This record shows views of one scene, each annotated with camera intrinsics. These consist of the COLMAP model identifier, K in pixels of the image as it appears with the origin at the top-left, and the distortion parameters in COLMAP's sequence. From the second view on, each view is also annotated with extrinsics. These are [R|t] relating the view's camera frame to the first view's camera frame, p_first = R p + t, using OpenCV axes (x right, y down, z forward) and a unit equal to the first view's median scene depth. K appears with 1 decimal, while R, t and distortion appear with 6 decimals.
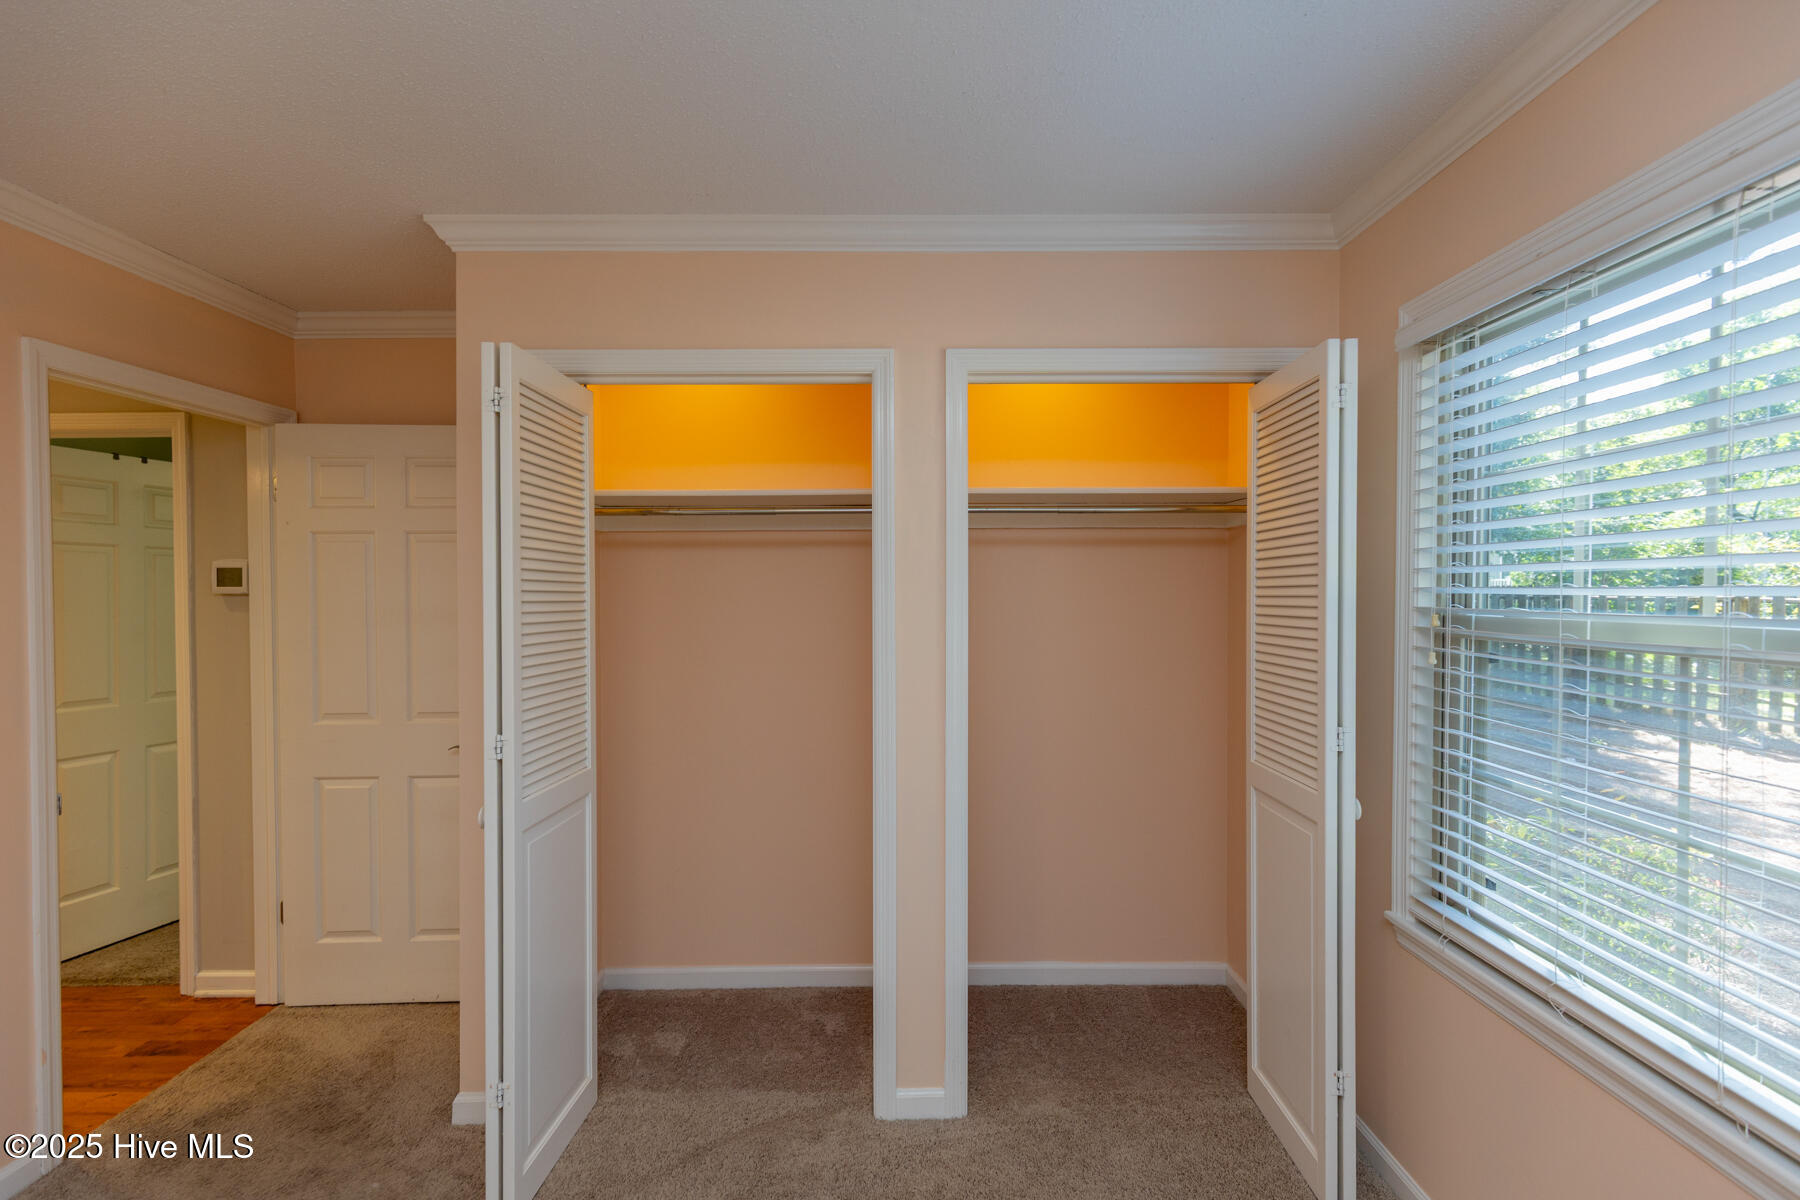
lens RADIAL K [[815.0, 0, 912.9], [0, 815.0, 597.9], [0, 0, 1]] dist [0.003988, 0.001443]
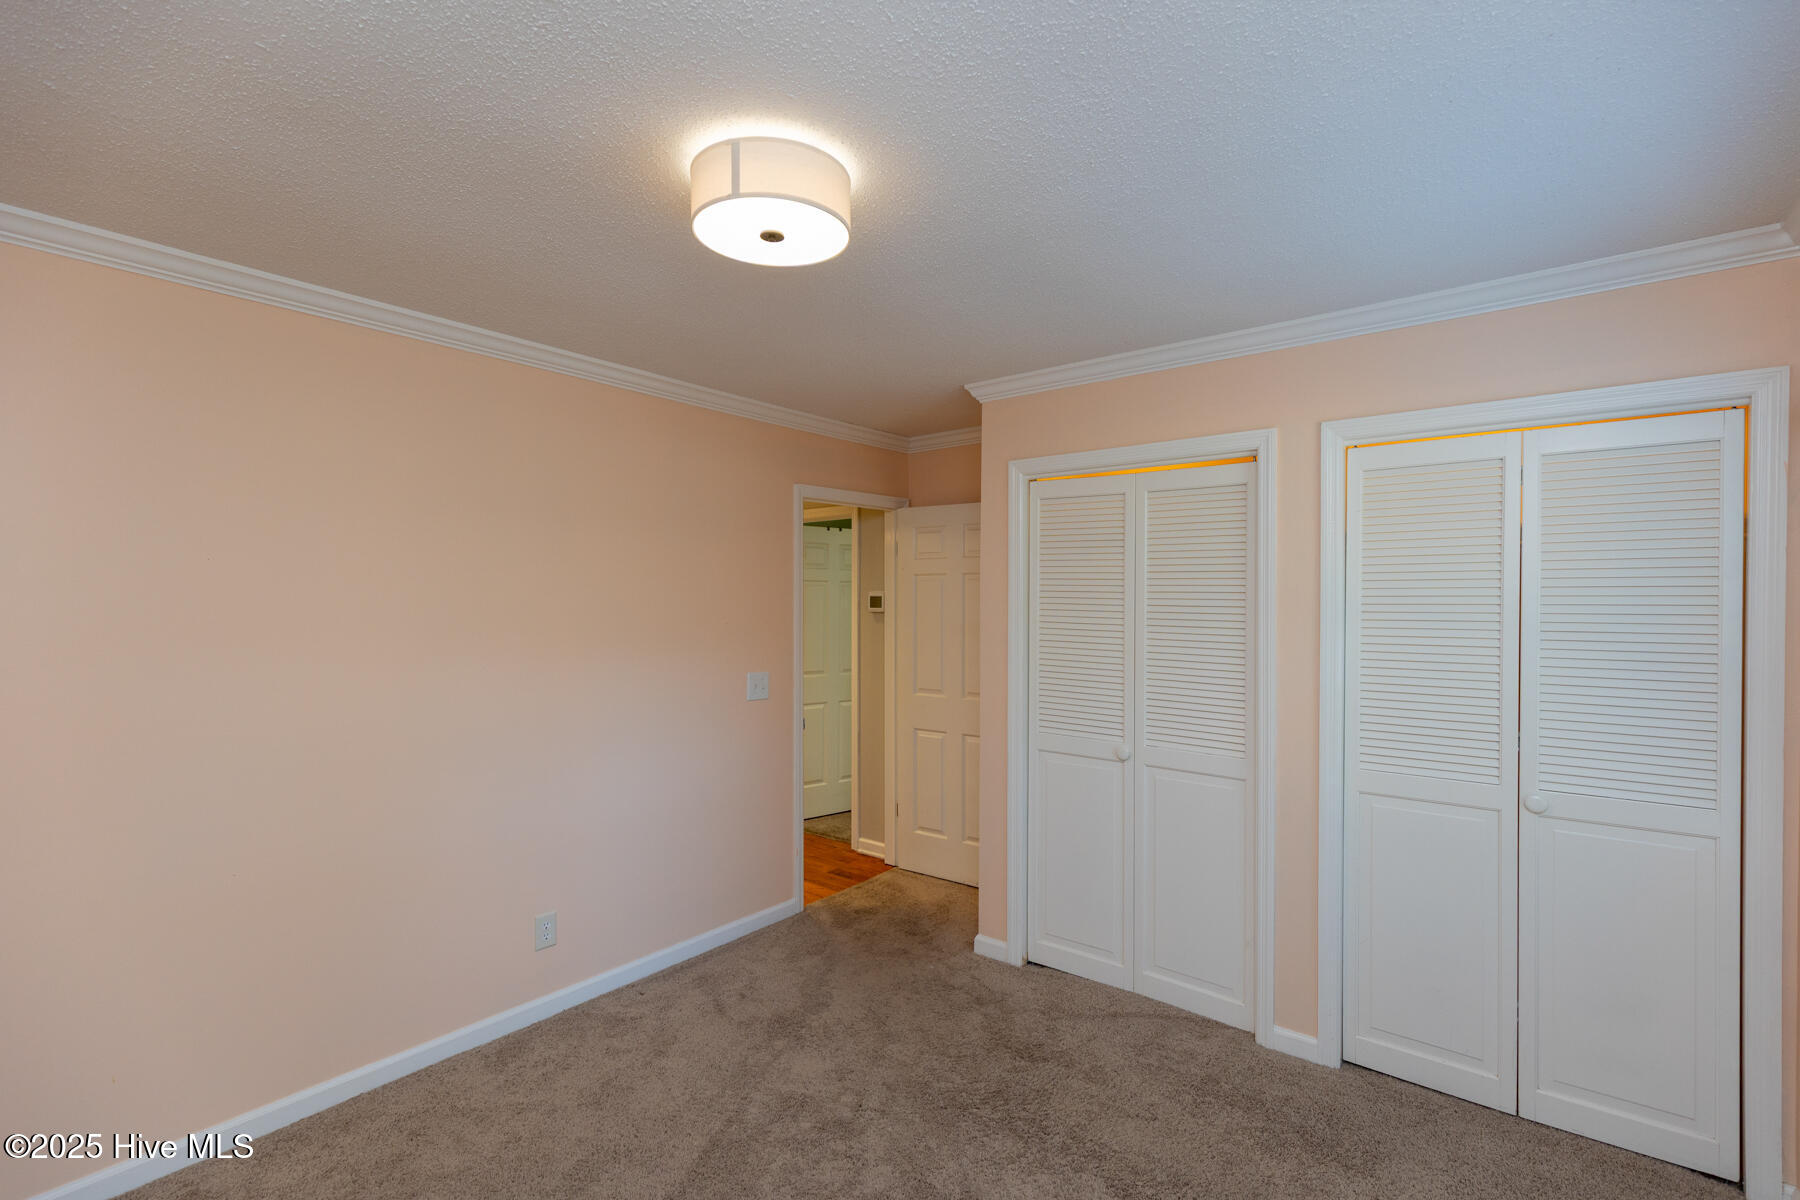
lens RADIAL K [[815.0, 0, 912.9], [0, 815.0, 597.9], [0, 0, 1]] dist [0.003988, 0.001443]
pose [[0.784973, 0.005441, -0.619506, 0.255539], [-0.012957, 0.999887, -0.007635, -0.023047], [0.619395, 0.014020, 0.784955, -0.259015]]
